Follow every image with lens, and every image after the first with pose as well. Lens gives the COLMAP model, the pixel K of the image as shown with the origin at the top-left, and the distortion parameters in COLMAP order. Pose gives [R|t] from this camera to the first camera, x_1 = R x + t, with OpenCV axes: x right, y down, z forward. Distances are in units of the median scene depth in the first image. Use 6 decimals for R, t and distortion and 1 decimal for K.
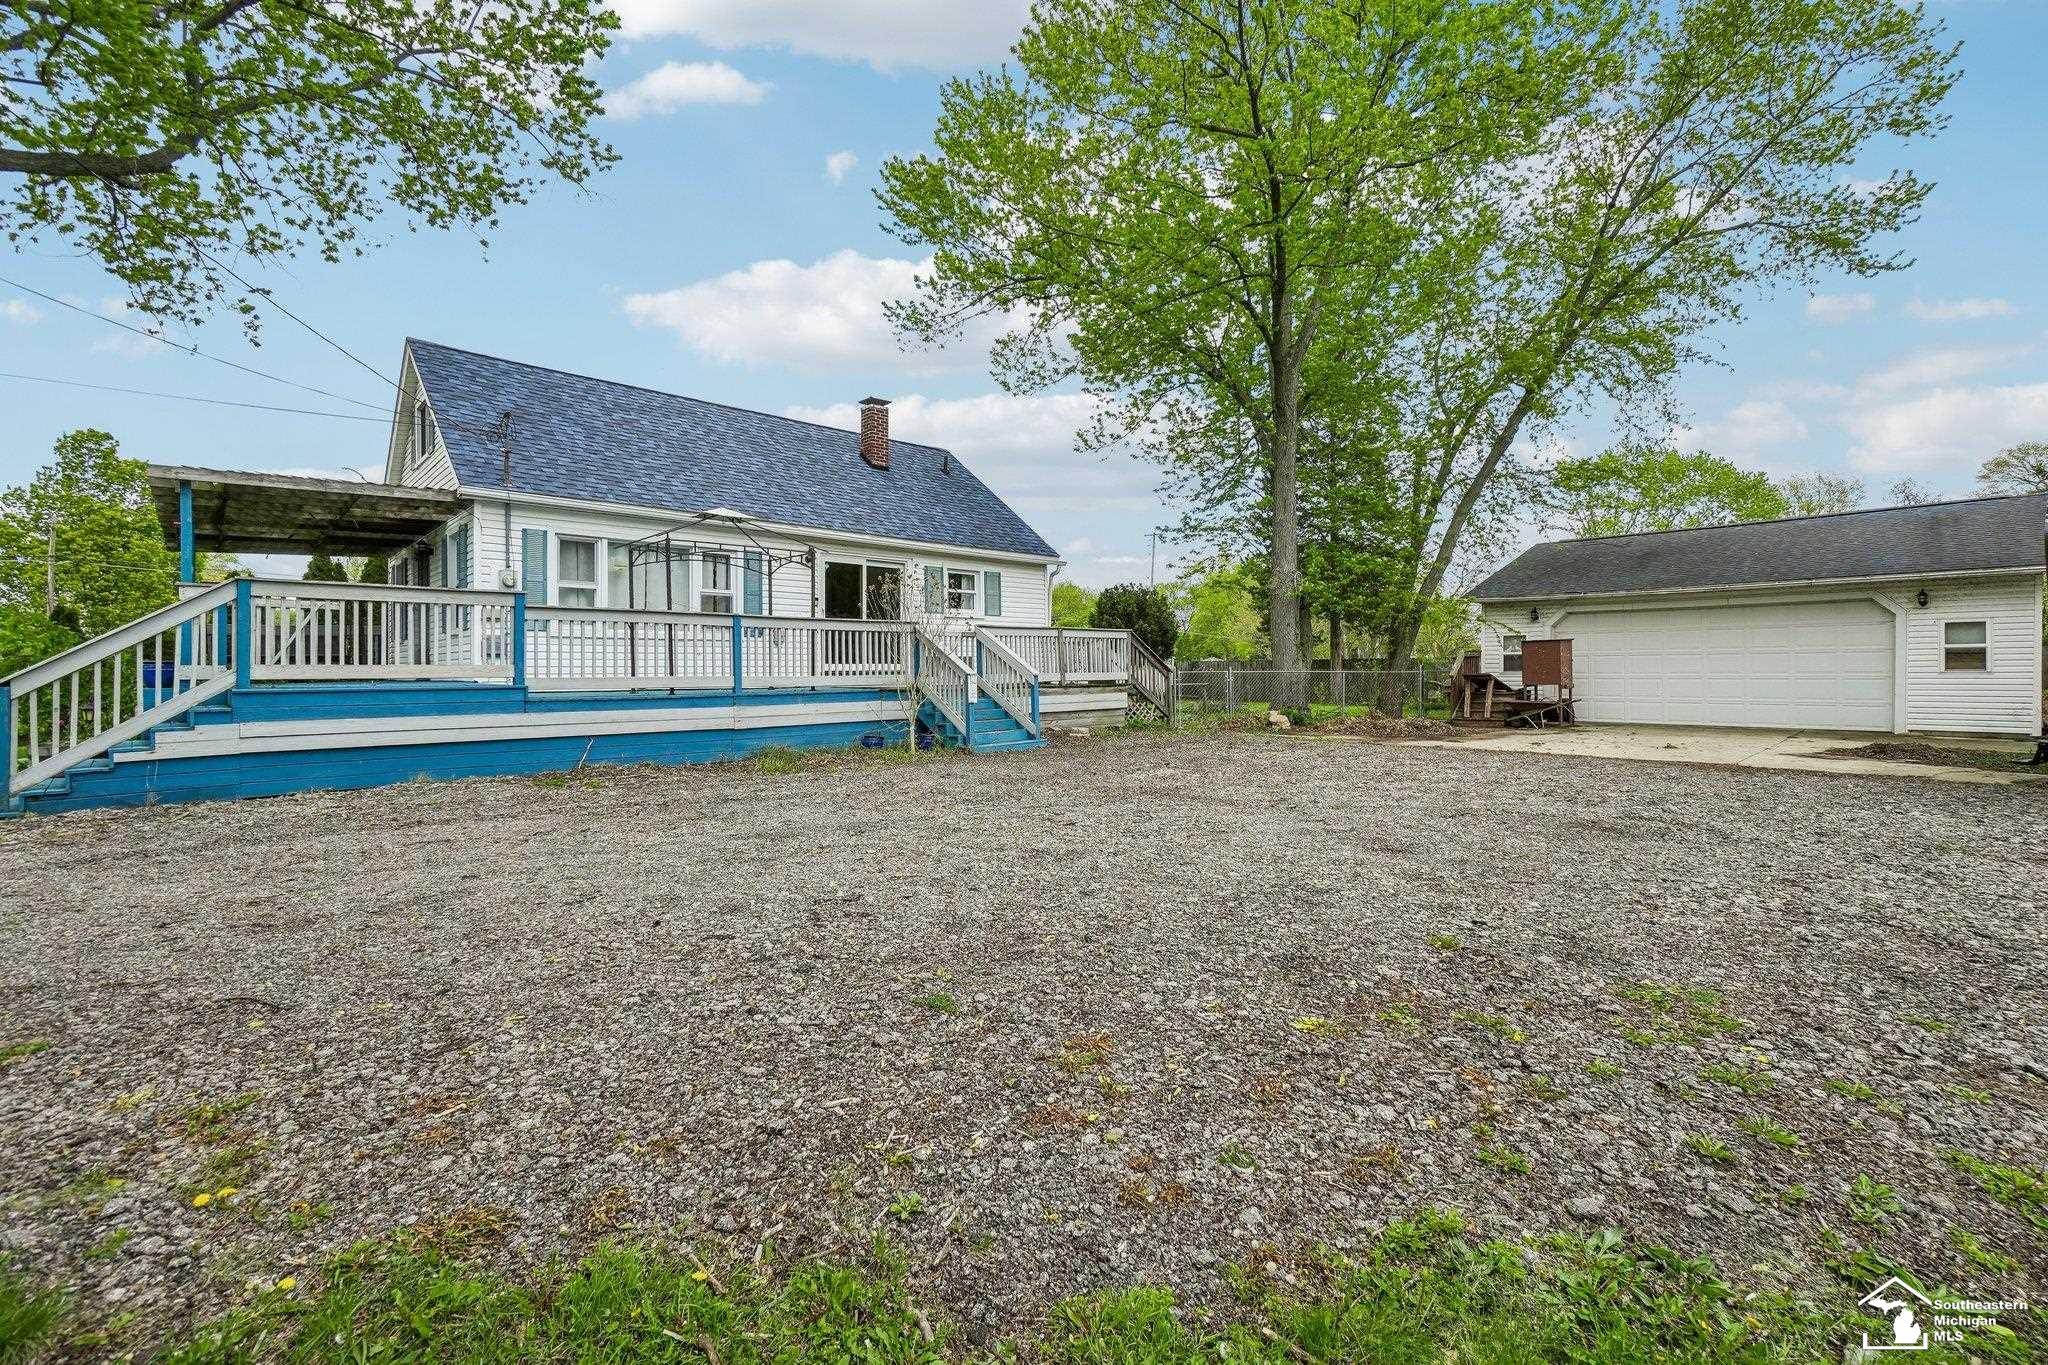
lens RADIAL K [[927.5, 0, 1024.3], [0, 927.5, 672.9], [0, 0, 1]] dist [0.000841, 0.000244]
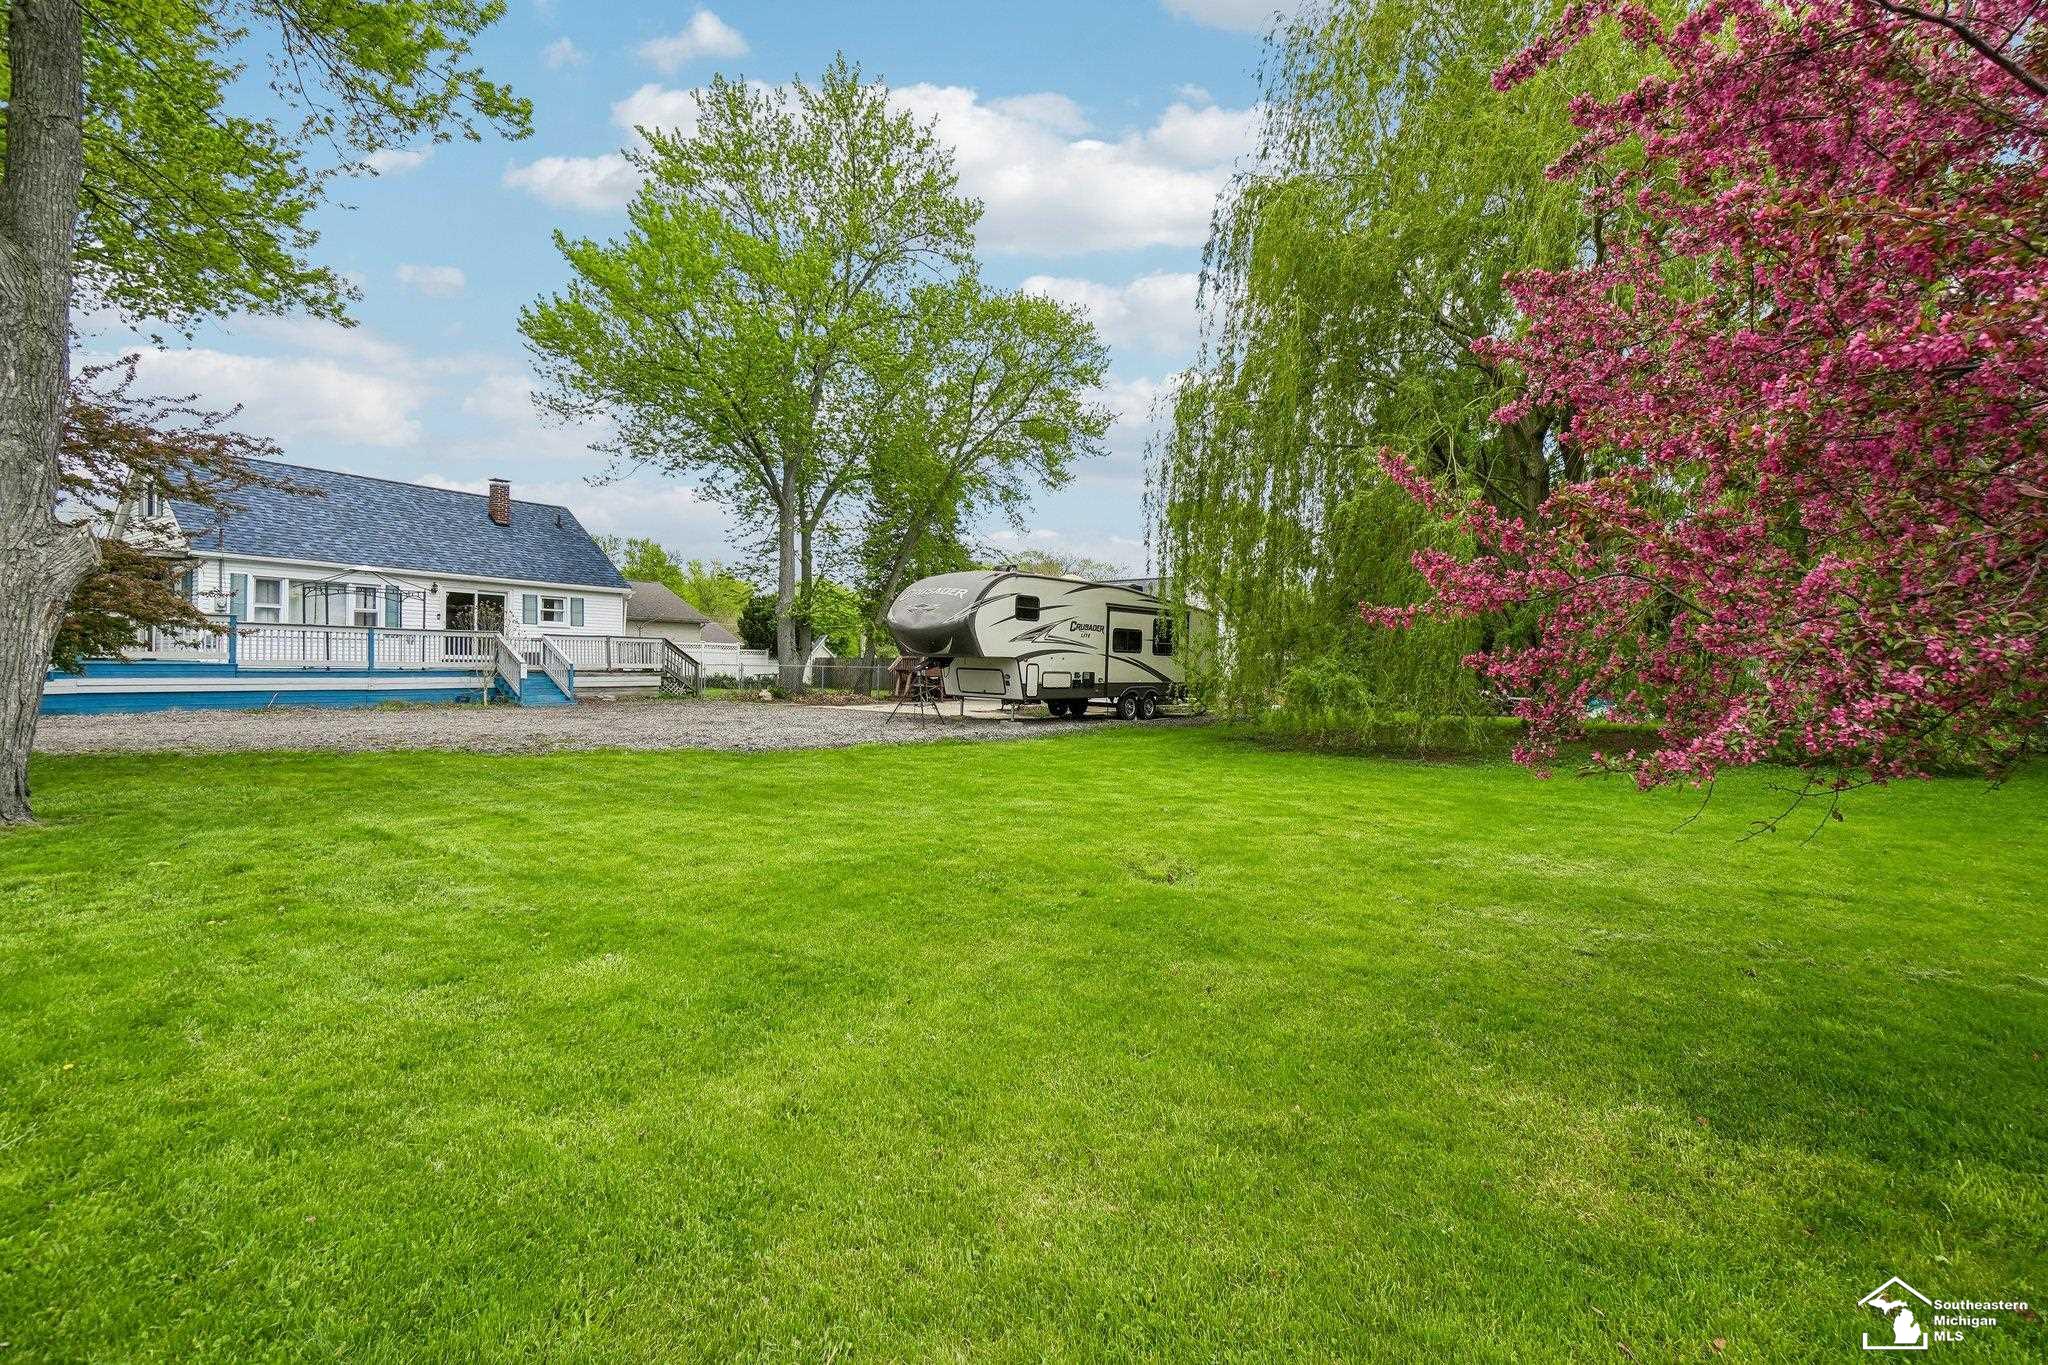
lens RADIAL K [[927.5, 0, 1025.2], [0, 927.5, 686.1], [0, 0, 1]] dist [0.000841, 0.000244]
pose [[0.972797, 0.013194, 0.231285, 0.432560], [-0.018089, 0.999655, 0.019056, -0.004561], [-0.230954, -0.022722, 0.972699, -0.887279]]
